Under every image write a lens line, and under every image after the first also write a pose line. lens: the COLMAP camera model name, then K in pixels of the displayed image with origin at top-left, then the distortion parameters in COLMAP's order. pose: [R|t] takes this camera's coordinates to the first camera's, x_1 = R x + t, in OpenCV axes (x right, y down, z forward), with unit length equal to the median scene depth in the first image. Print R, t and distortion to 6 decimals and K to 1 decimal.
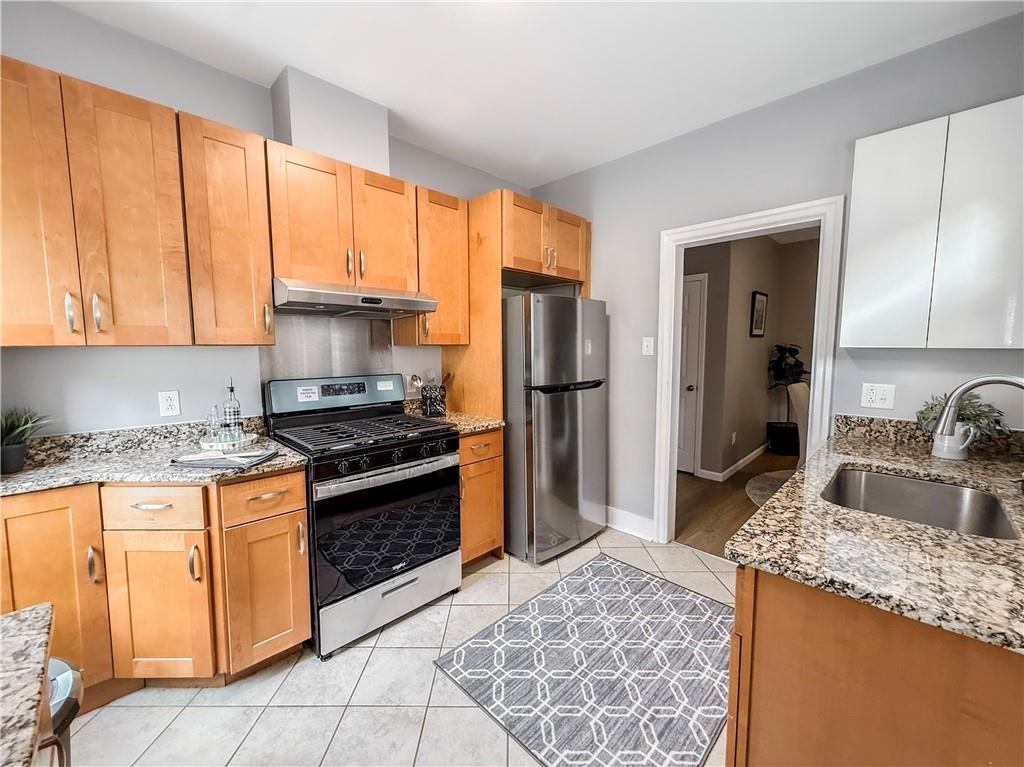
lens RADIAL K [[409.2, 0, 512.1], [0, 409.2, 382.3], [0, 0, 1]] dist [-0.000317, 0.000562]
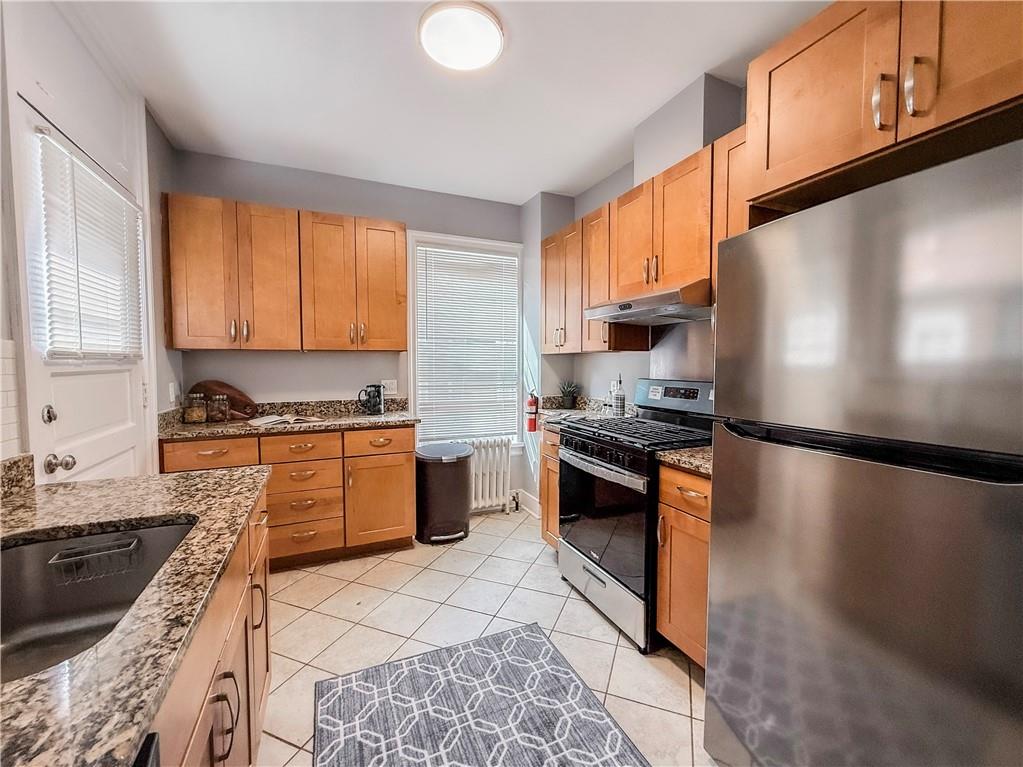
lens RADIAL K [[425.3, 0, 512.5], [0, 425.3, 381.8], [0, 0, 1]] dist [0.000897, 0.000183]
pose [[-0.366028, 0.042914, -0.929614, 1.015137], [-0.081013, 0.993674, 0.077769, -0.084067], [0.927071, 0.103776, -0.360236, 1.446289]]
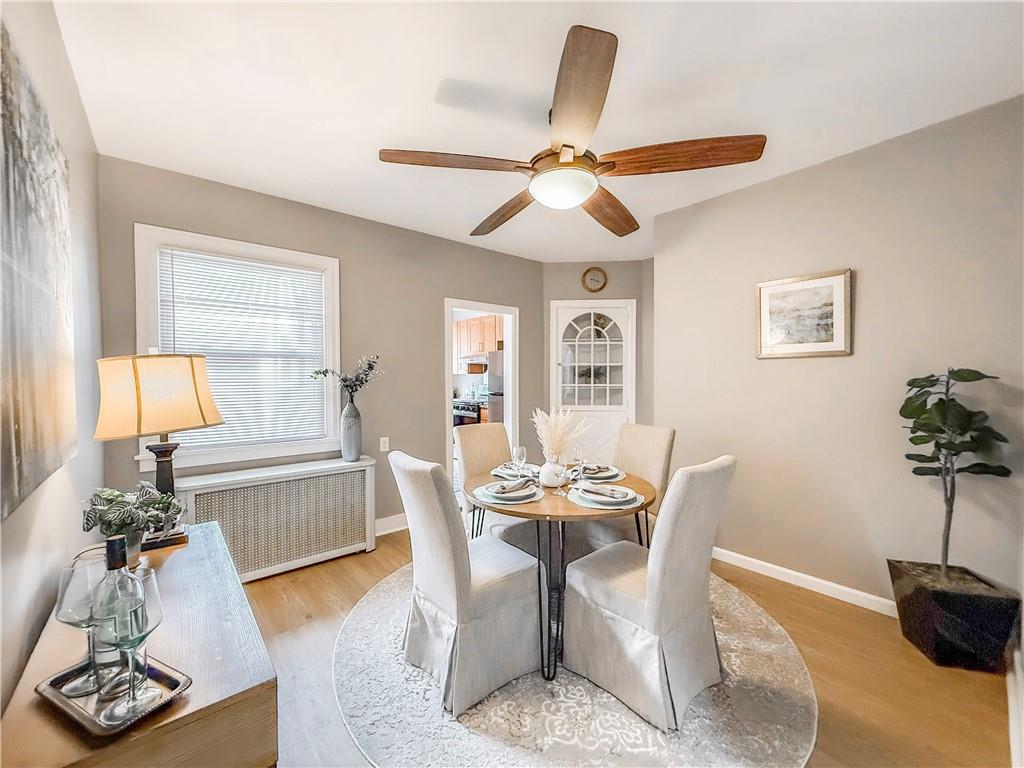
lens RADIAL K [[409.2, 0, 512.1], [0, 409.2, 382.8], [0, 0, 1]] dist [-0.000317, 0.000562]
pose [[-0.078748, 0.022033, -0.996651, 3.560095], [-0.086116, 0.995868, 0.028820, -0.178049], [0.993168, 0.088097, -0.076525, 1.981262]]
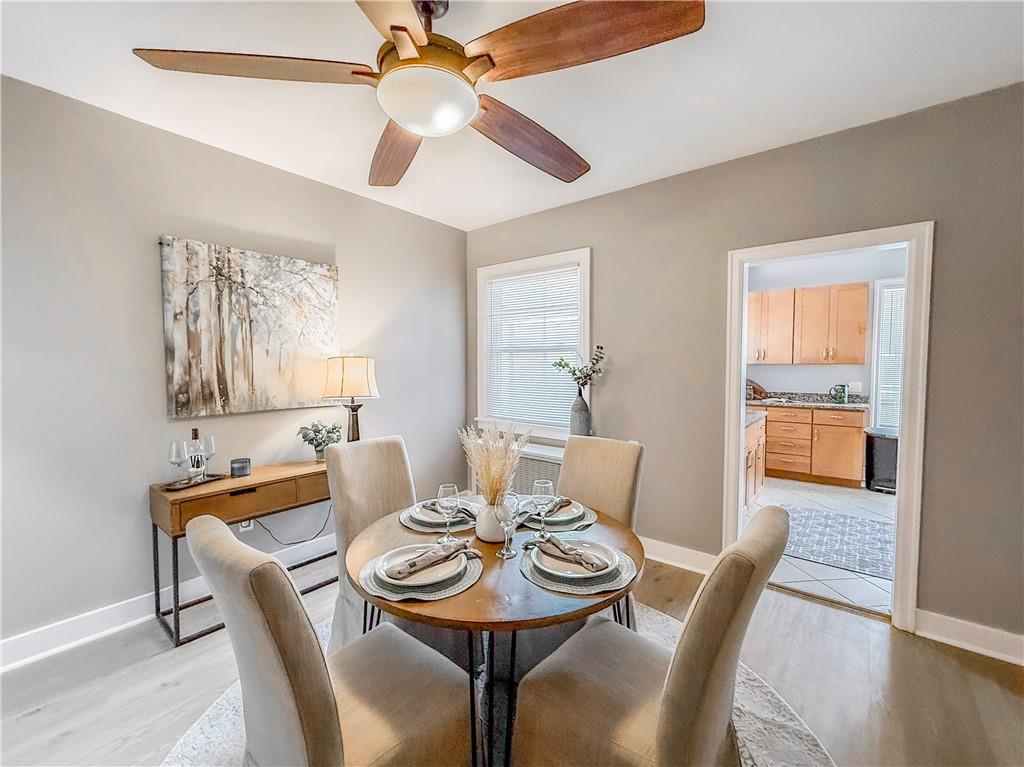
lens RADIAL K [[432.7, 0, 512.0], [0, 432.7, 383.5], [0, 0, 1]] dist [-0.000044, 0.000213]
pose [[-0.994956, 0.007107, -0.100057, 2.147640], [-0.006323, 0.991059, 0.133272, -0.284236], [0.100109, 0.133233, -0.986016, 3.042448]]
